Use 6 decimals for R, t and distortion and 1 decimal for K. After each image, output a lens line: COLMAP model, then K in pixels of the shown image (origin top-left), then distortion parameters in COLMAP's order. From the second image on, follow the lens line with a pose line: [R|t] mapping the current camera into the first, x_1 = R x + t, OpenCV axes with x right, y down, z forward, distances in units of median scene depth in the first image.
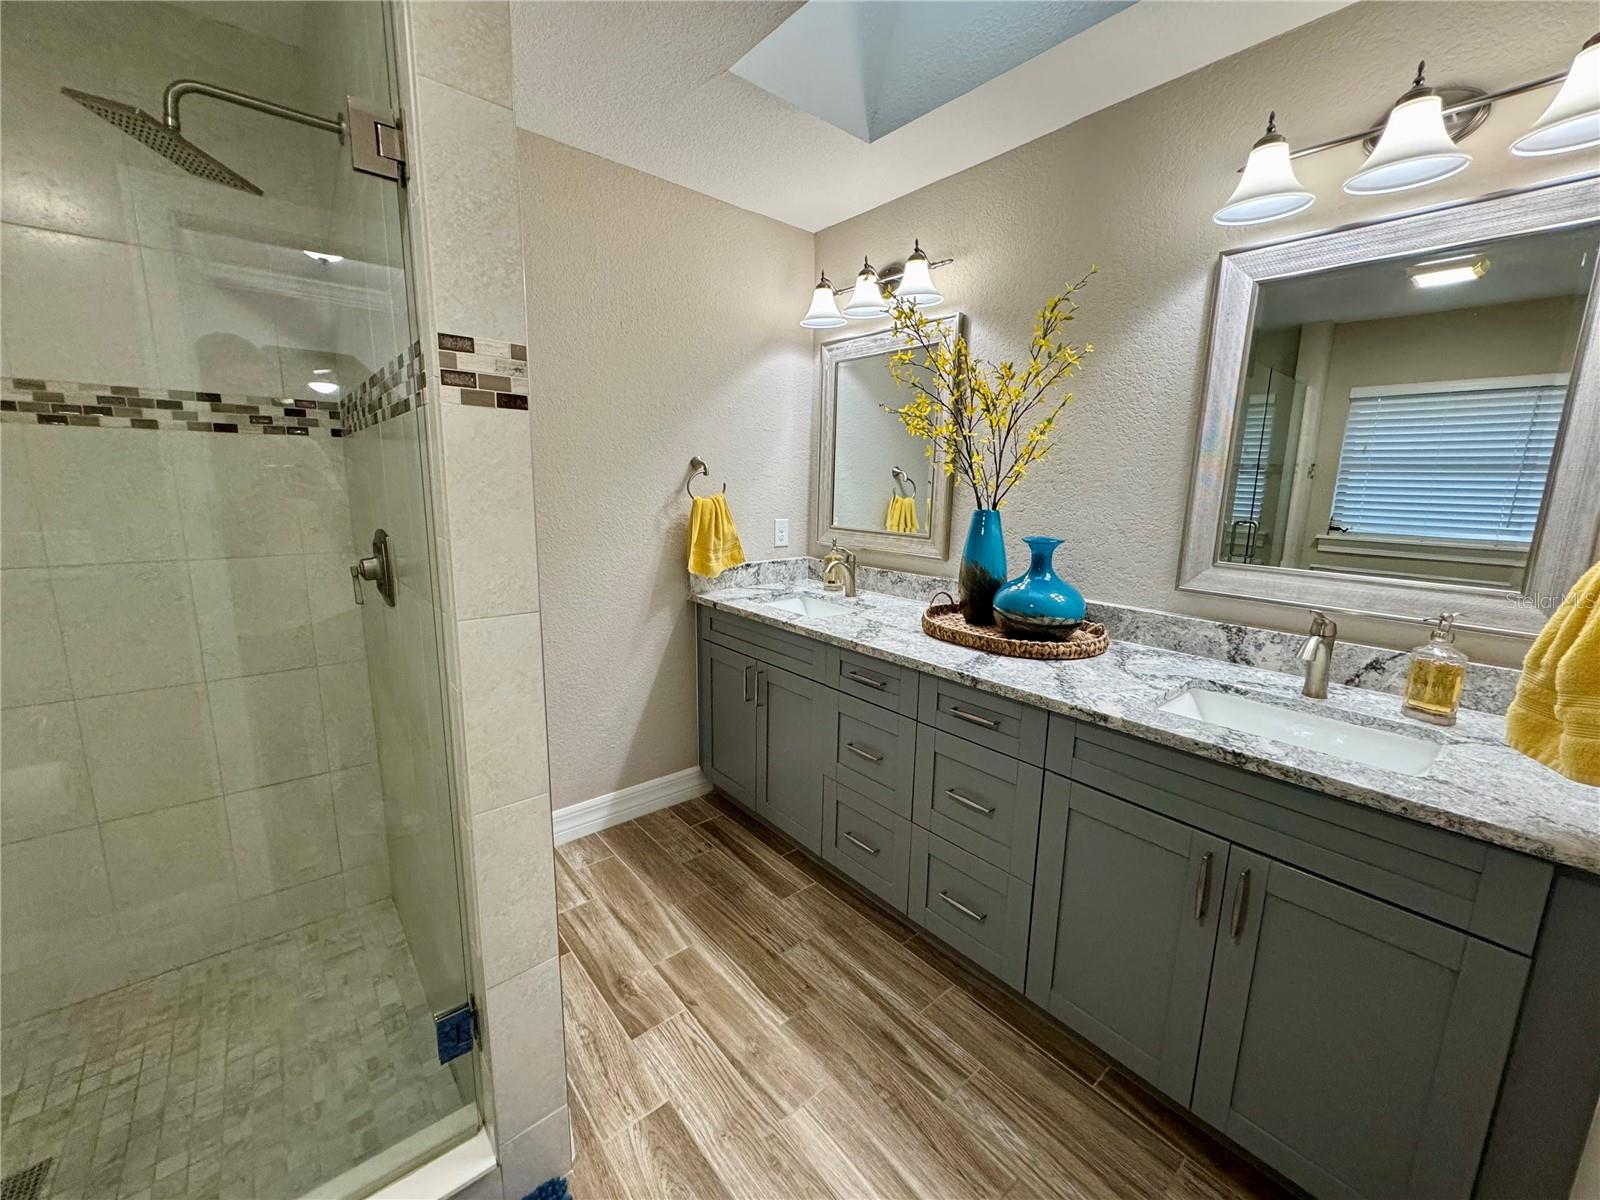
lens RADIAL K [[646.4, 0, 799.0], [0, 646.4, 597.4], [0, 0, 1]] dist [0.002171, -0.000117]
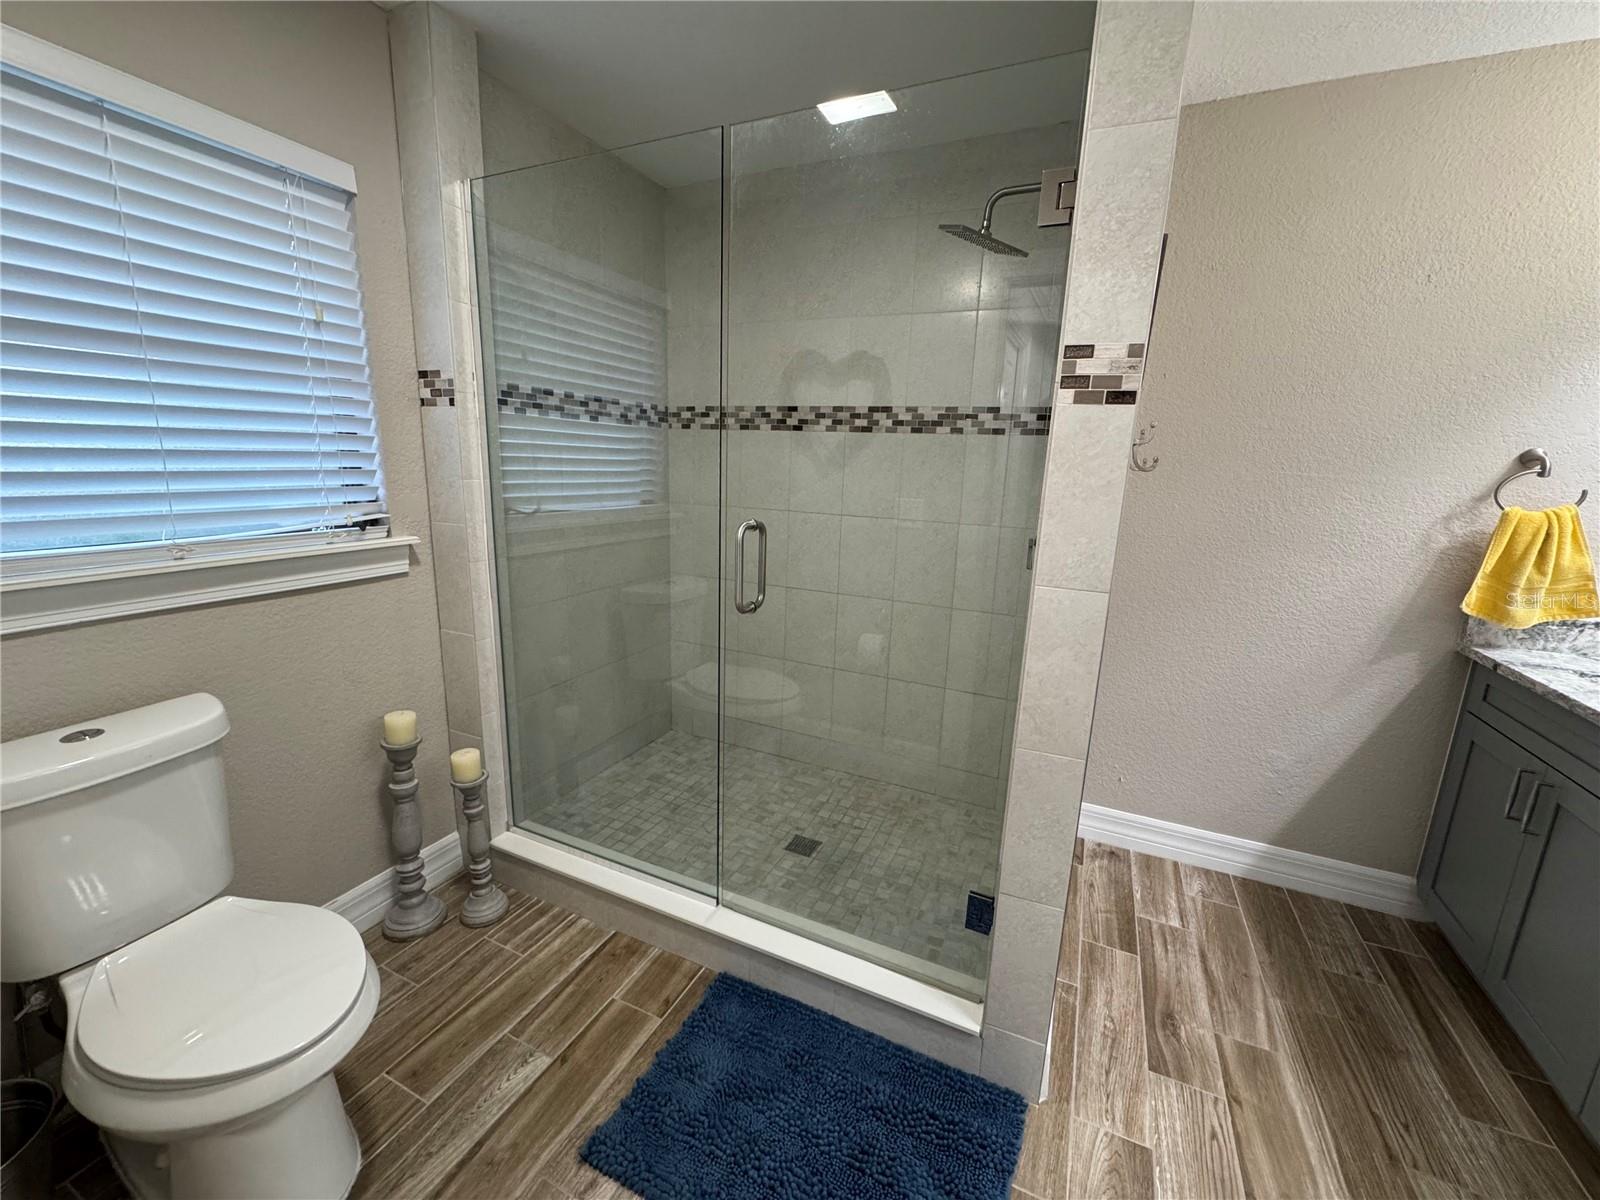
lens RADIAL K [[646.4, 0, 794.0], [0, 646.4, 598.8], [0, 0, 1]] dist [0.002171, -0.000117]
pose [[0.418666, 0.194441, -0.887080, 0.182647], [-0.190915, 0.973826, 0.123351, -0.000904], [0.887846, 0.117714, 0.444829, 0.034004]]
